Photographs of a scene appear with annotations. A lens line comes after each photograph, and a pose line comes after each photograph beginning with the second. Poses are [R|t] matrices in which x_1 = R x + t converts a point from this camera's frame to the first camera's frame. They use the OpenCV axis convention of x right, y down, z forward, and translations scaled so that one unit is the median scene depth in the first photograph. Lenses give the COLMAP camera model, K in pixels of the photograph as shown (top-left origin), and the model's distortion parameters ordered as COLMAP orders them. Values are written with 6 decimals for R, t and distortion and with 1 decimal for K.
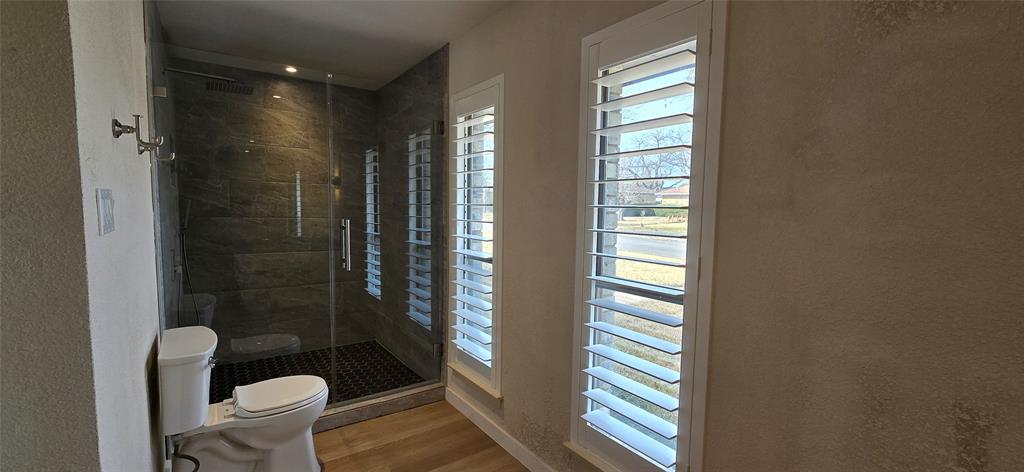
lens RADIAL K [[421.9, 0, 513.5], [0, 421.9, 239.3], [0, 0, 1]] dist [-0.003752, 0.000766]
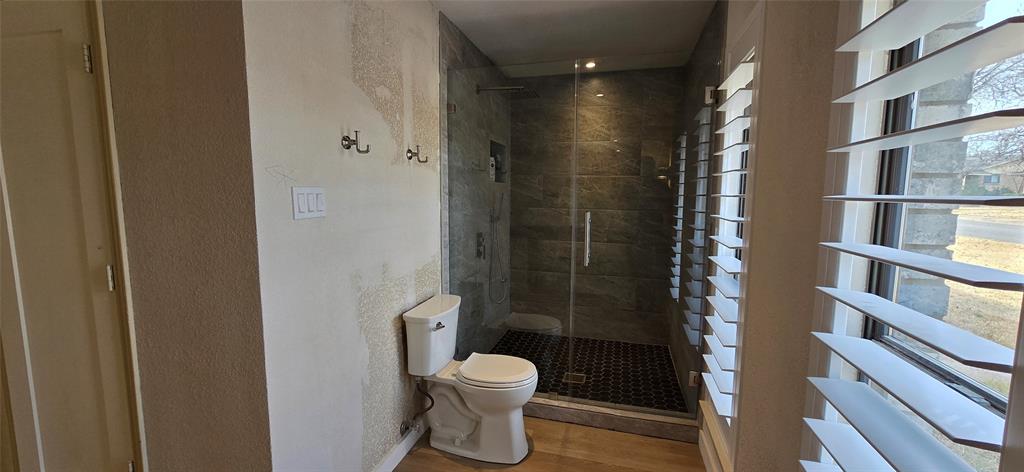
lens RADIAL K [[421.9, 0, 510.9], [0, 421.9, 241.4], [0, 0, 1]] dist [-0.003752, 0.000766]
pose [[0.622854, 0.078327, -0.778407, 0.195841], [-0.059201, 0.996842, 0.052936, -0.017873], [0.780095, 0.013111, 0.625524, 0.224205]]
